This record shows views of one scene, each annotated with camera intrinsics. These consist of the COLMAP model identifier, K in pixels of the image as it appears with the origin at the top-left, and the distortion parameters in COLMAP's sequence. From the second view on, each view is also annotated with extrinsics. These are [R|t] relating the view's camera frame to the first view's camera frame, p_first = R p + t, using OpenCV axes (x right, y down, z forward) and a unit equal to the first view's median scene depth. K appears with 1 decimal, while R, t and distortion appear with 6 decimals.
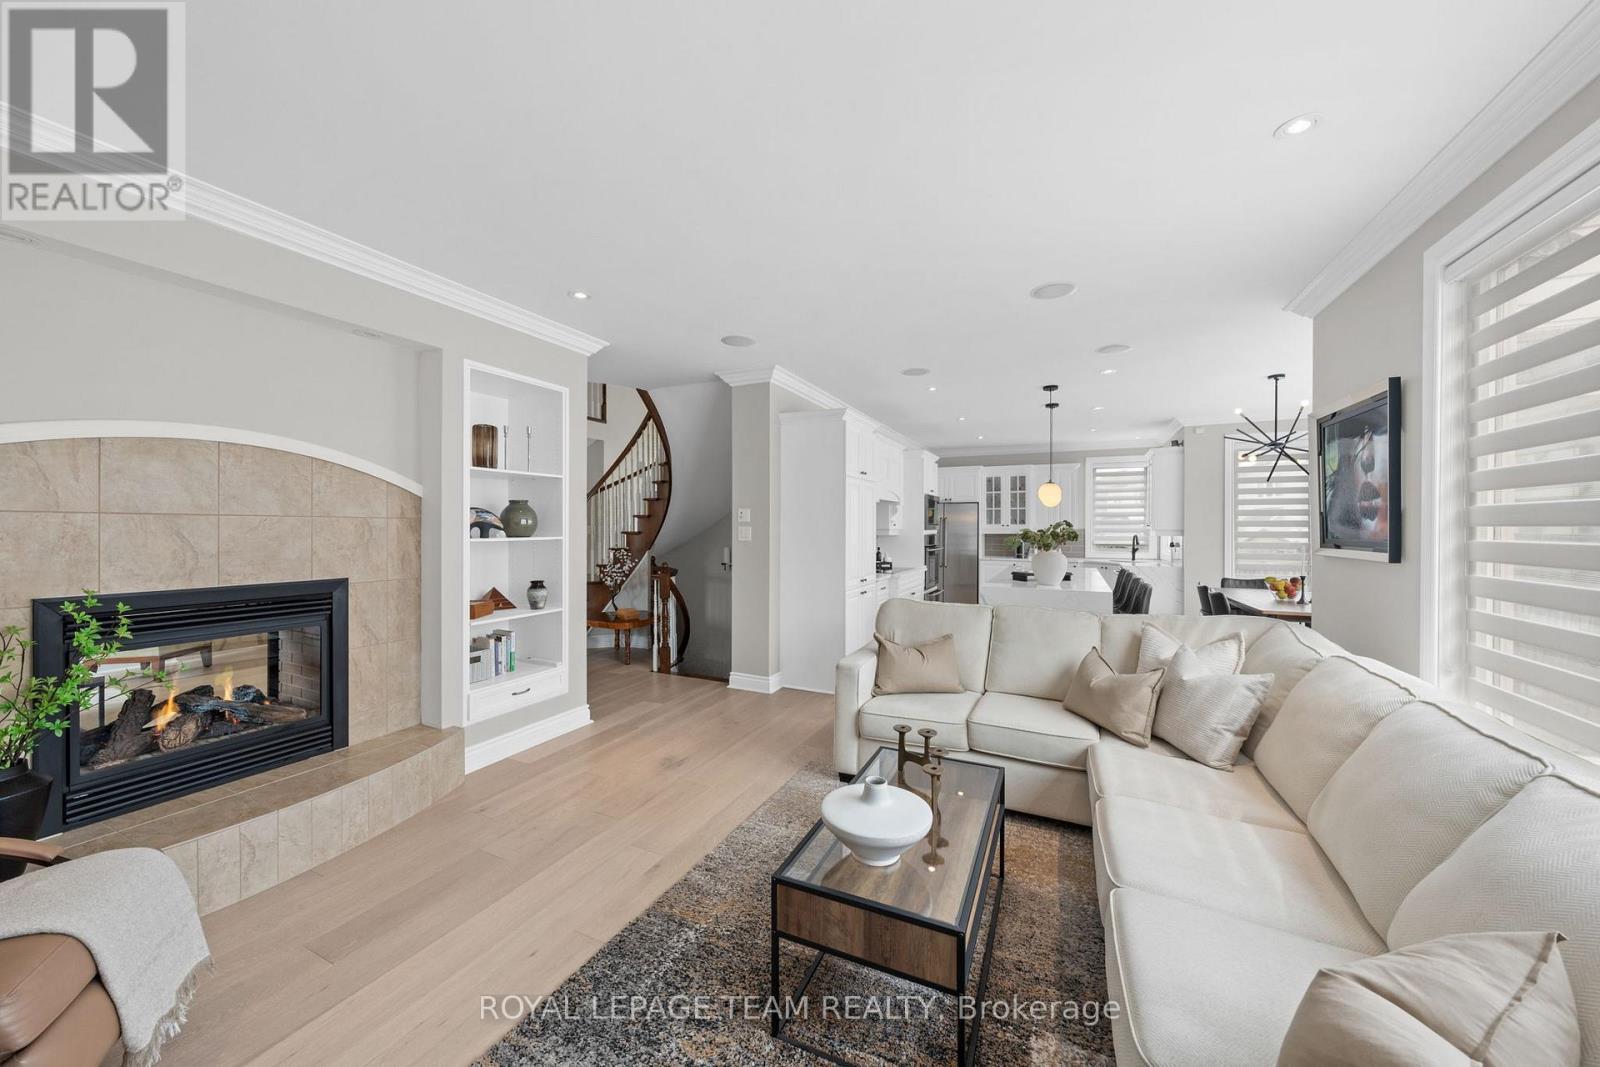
lens RADIAL K [[589.3, 0, 790.0], [0, 589.3, 528.8], [0, 0, 1]] dist [-0.004832, 0.000052]
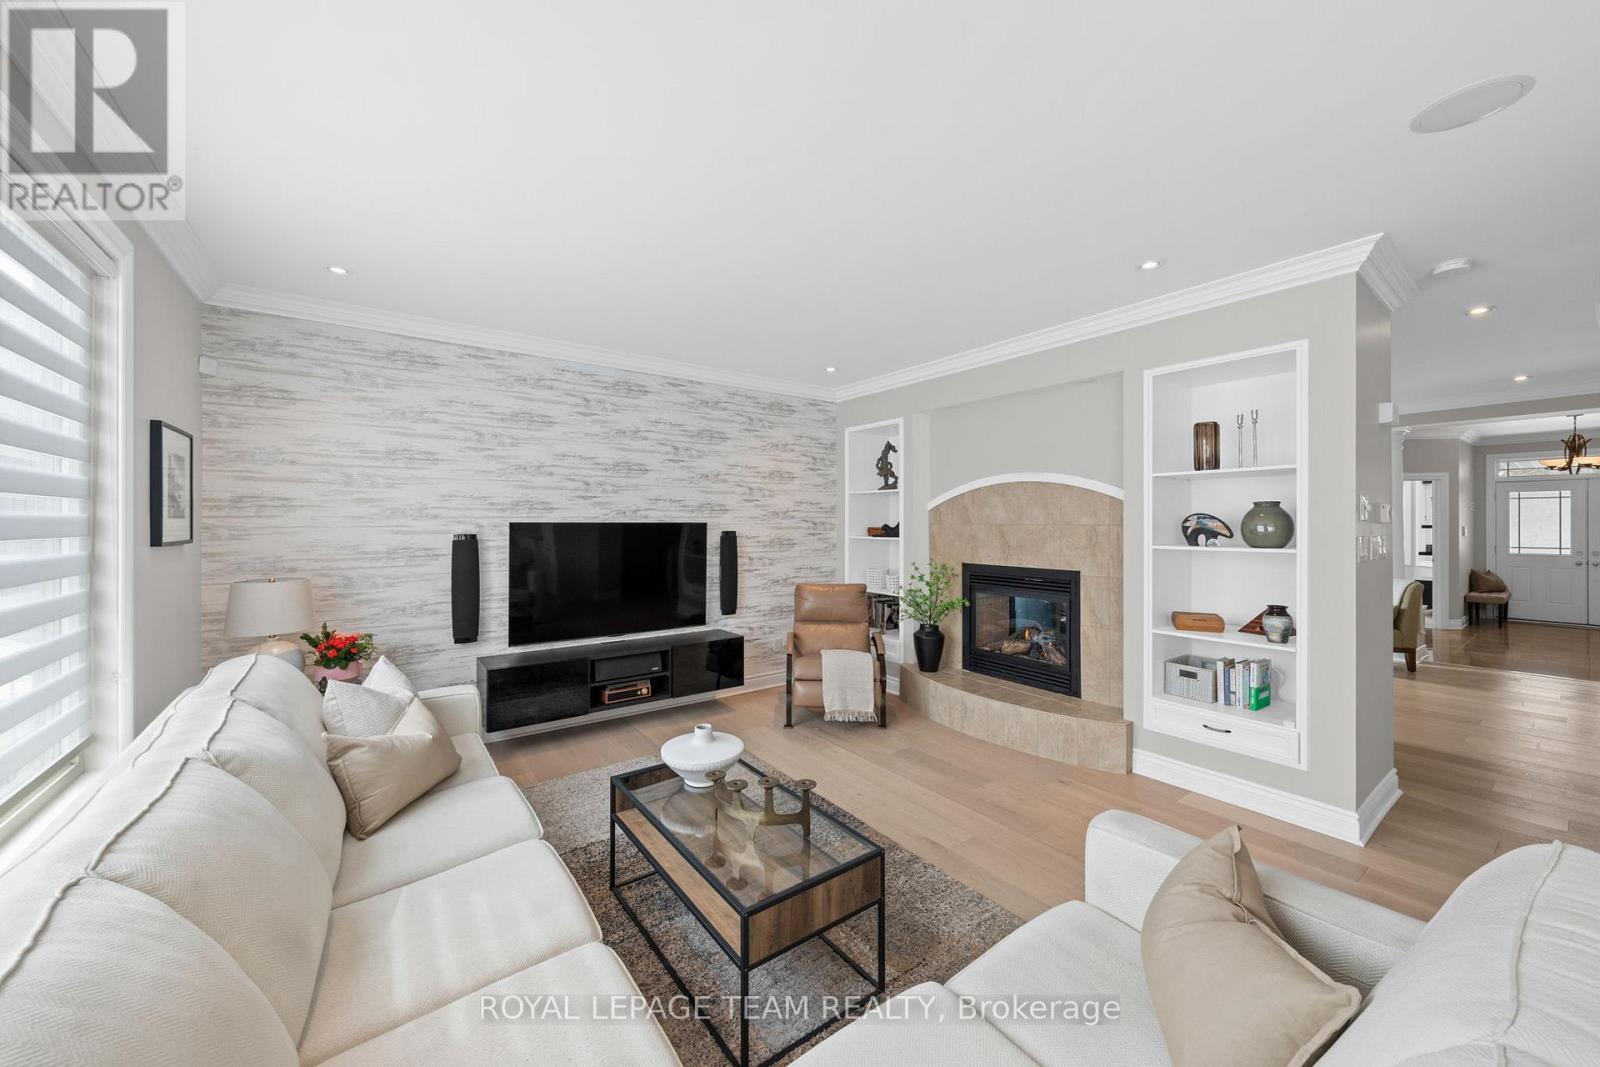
lens RADIAL K [[589.3, 0, 794.0], [0, 589.3, 521.5], [0, 0, 1]] dist [-0.004832, 0.000052]
pose [[-0.487207, -0.002593, -0.873282, 0.684879], [-0.003315, 0.999994, -0.001120, -0.023210], [0.873280, 0.002350, -0.487213, 1.028742]]
